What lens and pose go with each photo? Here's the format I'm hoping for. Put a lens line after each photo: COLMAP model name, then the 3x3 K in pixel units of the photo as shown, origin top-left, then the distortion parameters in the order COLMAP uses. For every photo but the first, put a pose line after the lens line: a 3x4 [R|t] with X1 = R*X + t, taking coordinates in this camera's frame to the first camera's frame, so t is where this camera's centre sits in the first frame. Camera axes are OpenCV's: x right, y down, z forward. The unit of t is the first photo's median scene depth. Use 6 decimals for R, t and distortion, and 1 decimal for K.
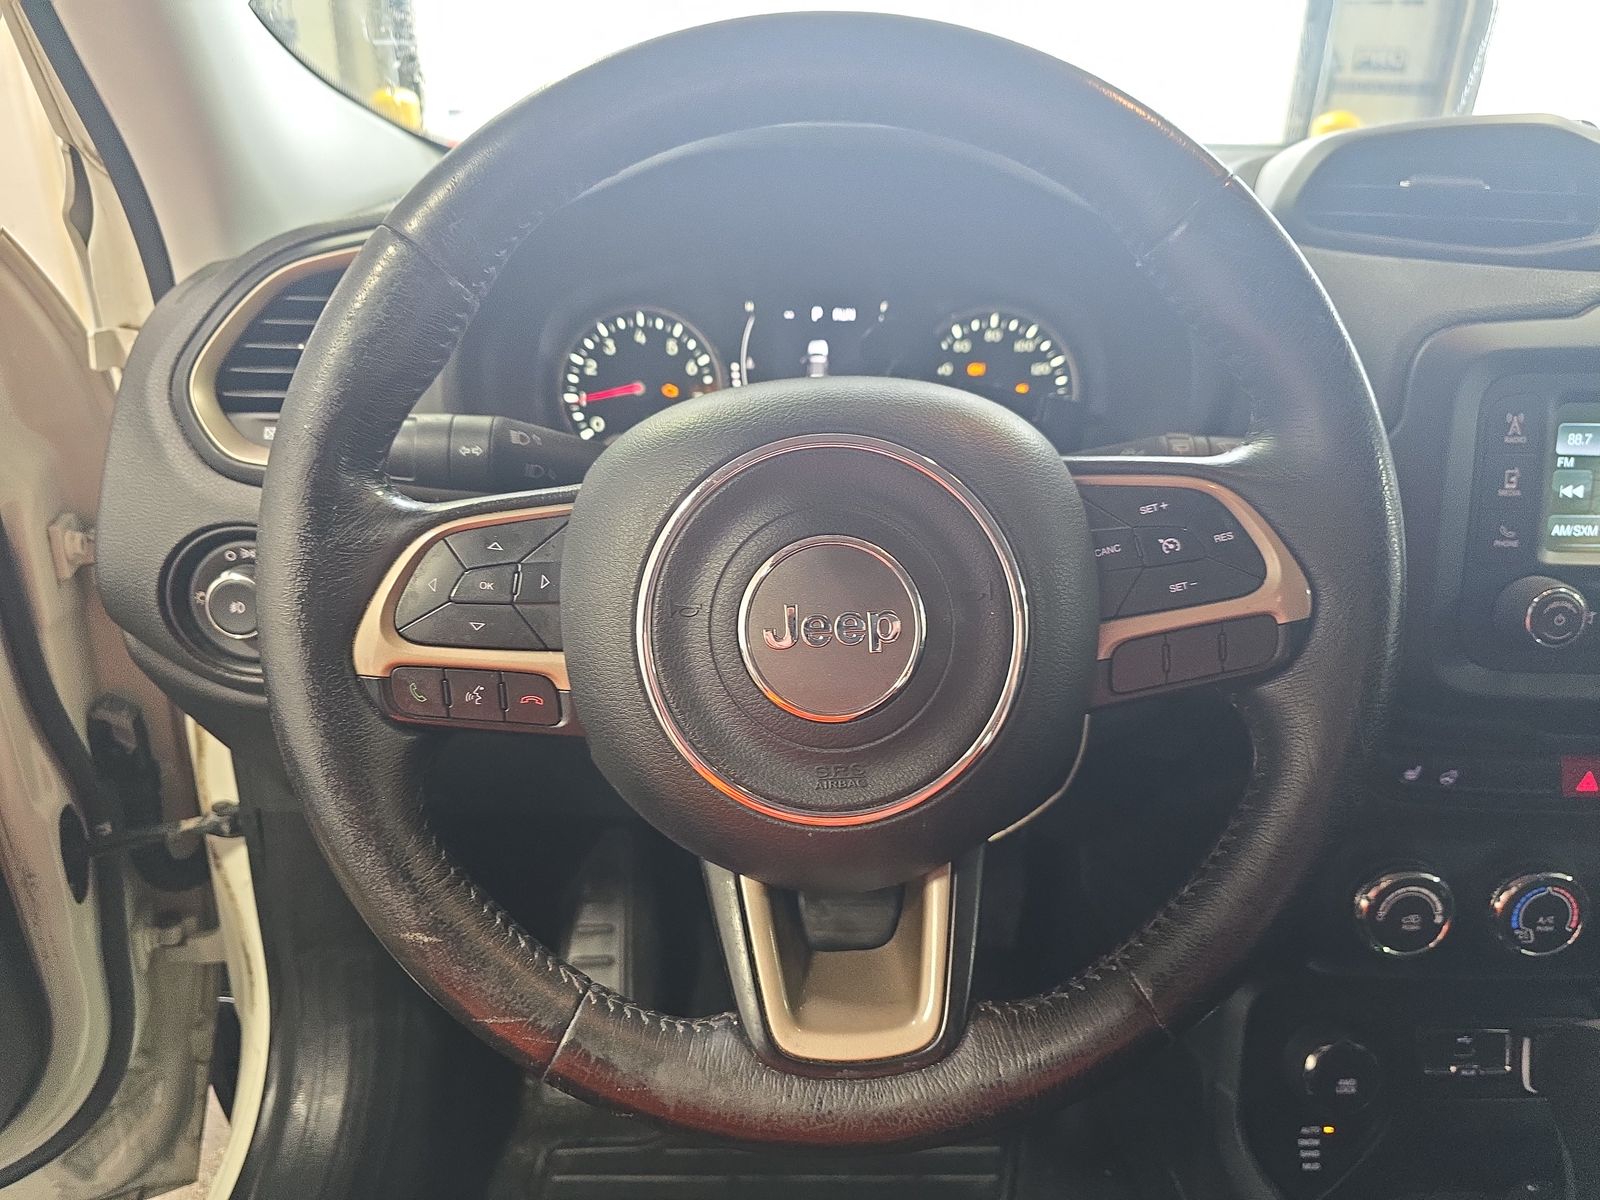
lens RADIAL K [[1069.1, 0, 800.0], [0, 1069.1, 600.0], [0, 0, 1]] dist [0.034265, -0.048490]
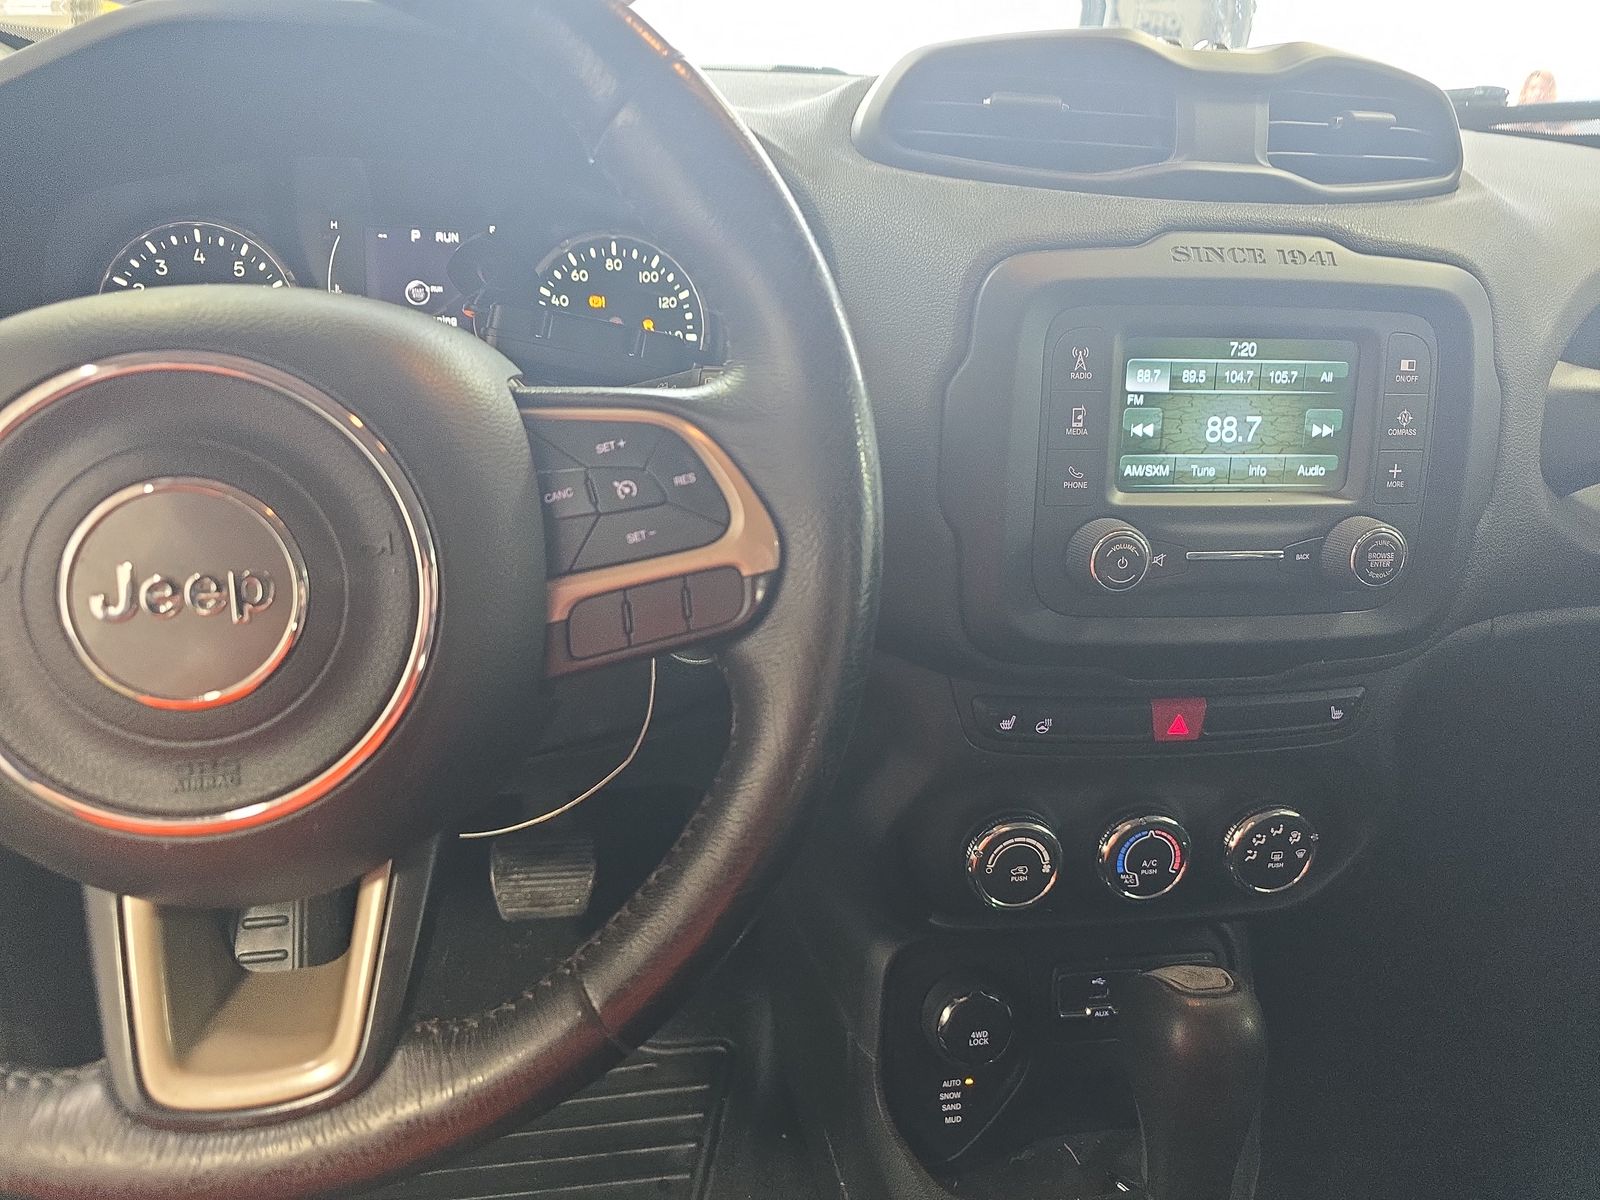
lens RADIAL K [[1061.5, 0, 800.0], [0, 1061.5, 600.0], [0, 0, 1]] dist [0.039392, -0.042905]
pose [[0.988465, -0.026941, 0.149031, 0.267185], [0.020431, 0.998776, 0.045046, 0.002395], [-0.150062, -0.041482, 0.987806, 0.089947]]
